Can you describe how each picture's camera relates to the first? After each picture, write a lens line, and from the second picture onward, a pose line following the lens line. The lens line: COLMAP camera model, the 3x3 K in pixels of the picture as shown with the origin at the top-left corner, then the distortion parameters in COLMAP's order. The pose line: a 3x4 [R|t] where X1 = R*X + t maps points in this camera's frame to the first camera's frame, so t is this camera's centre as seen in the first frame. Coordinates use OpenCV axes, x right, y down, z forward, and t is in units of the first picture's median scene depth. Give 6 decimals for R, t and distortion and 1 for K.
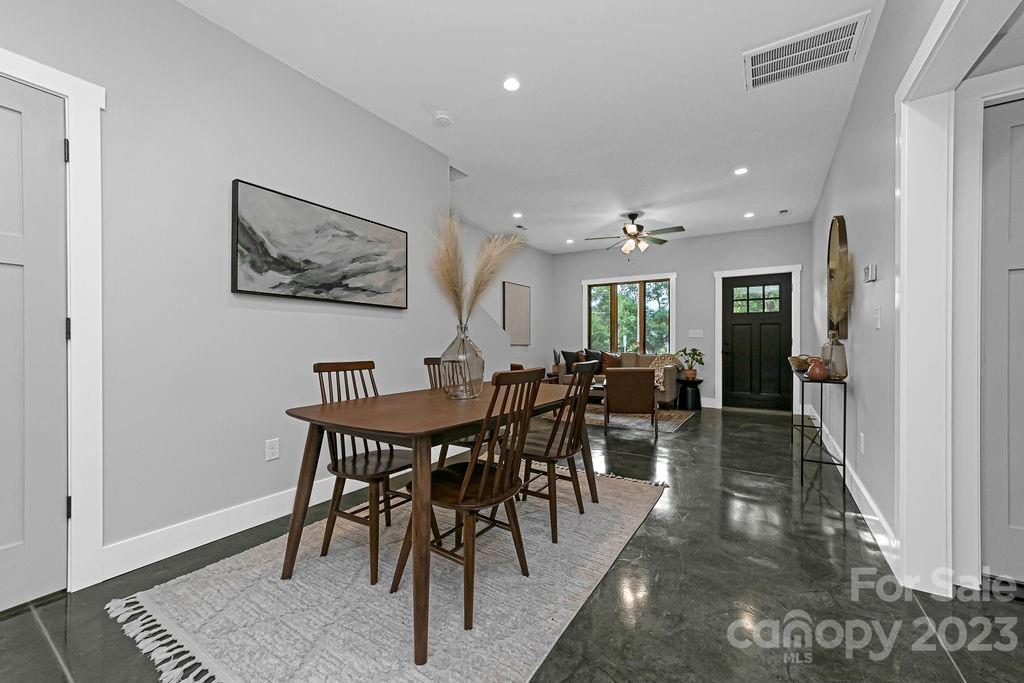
lens RADIAL K [[397.0, 0, 524.1], [0, 397.0, 345.3], [0, 0, 1]] dist [-0.009363, 0.004886]
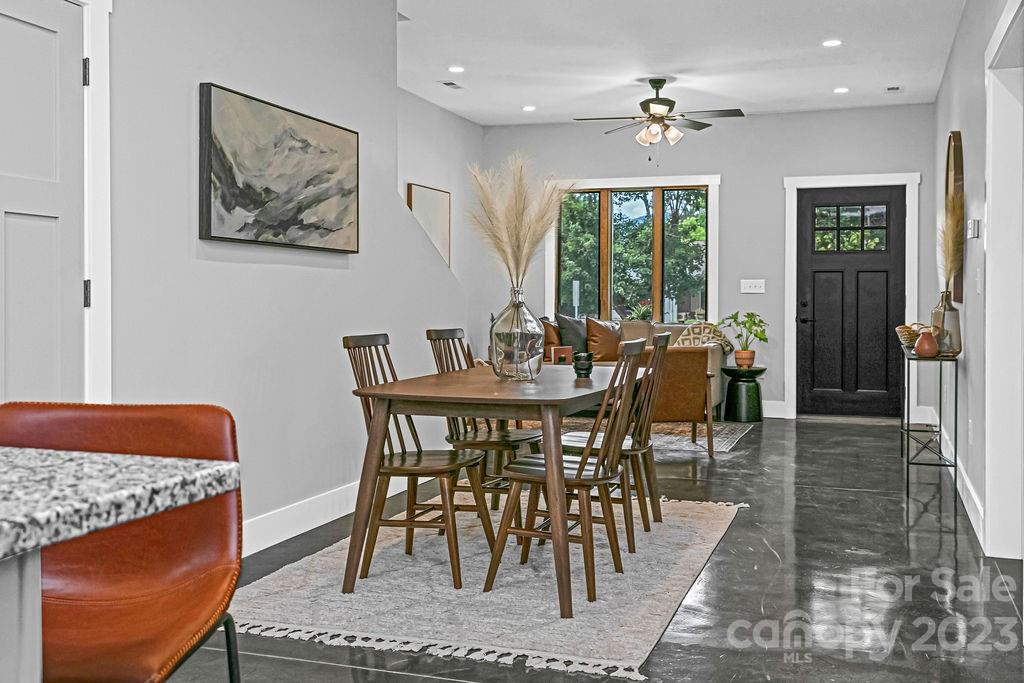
lens RADIAL K [[1019.4, 0, 552.3], [0, 1019.4, 303.3], [0, 0, 1]] dist [0.038978, 0.000000]
pose [[0.969452, 0.001076, 0.245278, -0.403809], [-0.001392, 0.999998, 0.001113, -0.014120], [-0.245276, -0.001421, 0.969452, -0.678810]]
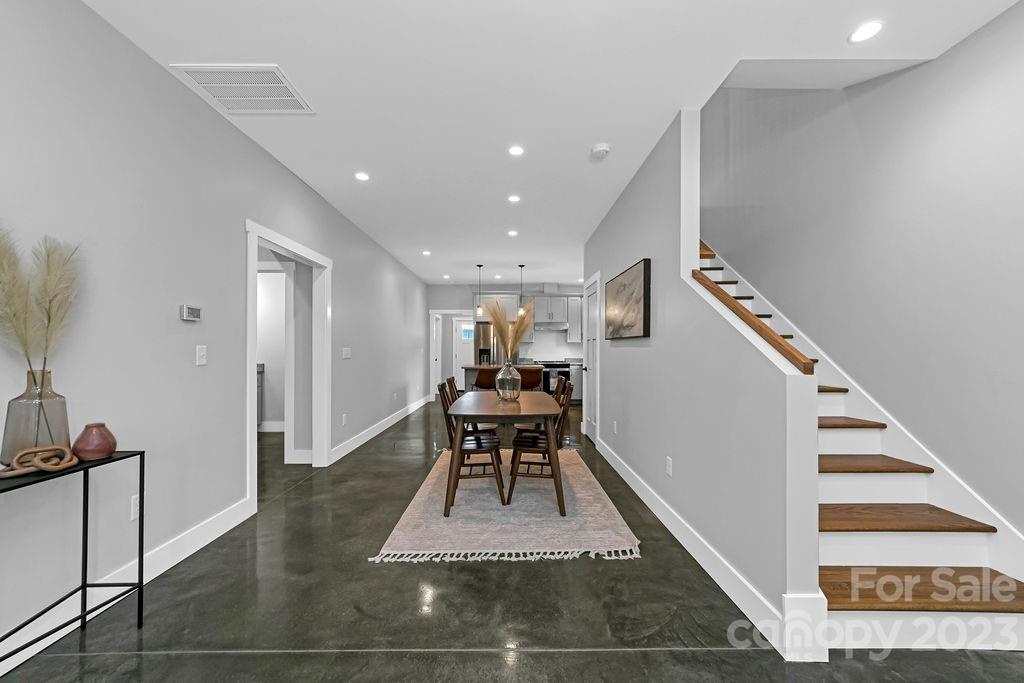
lens RADIAL K [[397.0, 0, 505.6], [0, 397.0, 347.7], [0, 0, 1]] dist [-0.009363, 0.004886]
pose [[-0.850260, -0.001651, -0.526361, 0.521489], [-0.001031, 0.999998, -0.001472, -0.065254], [0.526363, -0.000709, -0.850260, 1.691484]]
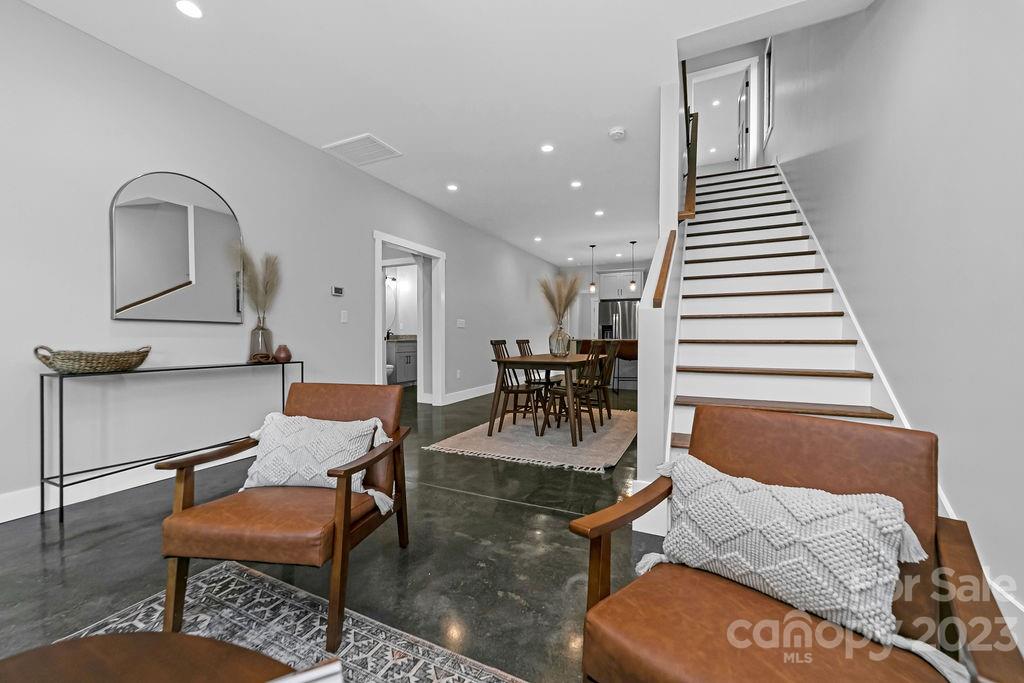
lens RADIAL K [[397.0, 0, 506.9], [0, 397.0, 343.1], [0, 0, 1]] dist [-0.009363, 0.004886]
pose [[-0.993816, 0.002792, -0.111005, 0.233062], [0.000513, 0.999789, 0.020559, 0.010737], [0.111039, 0.020375, -0.993607, 2.065575]]
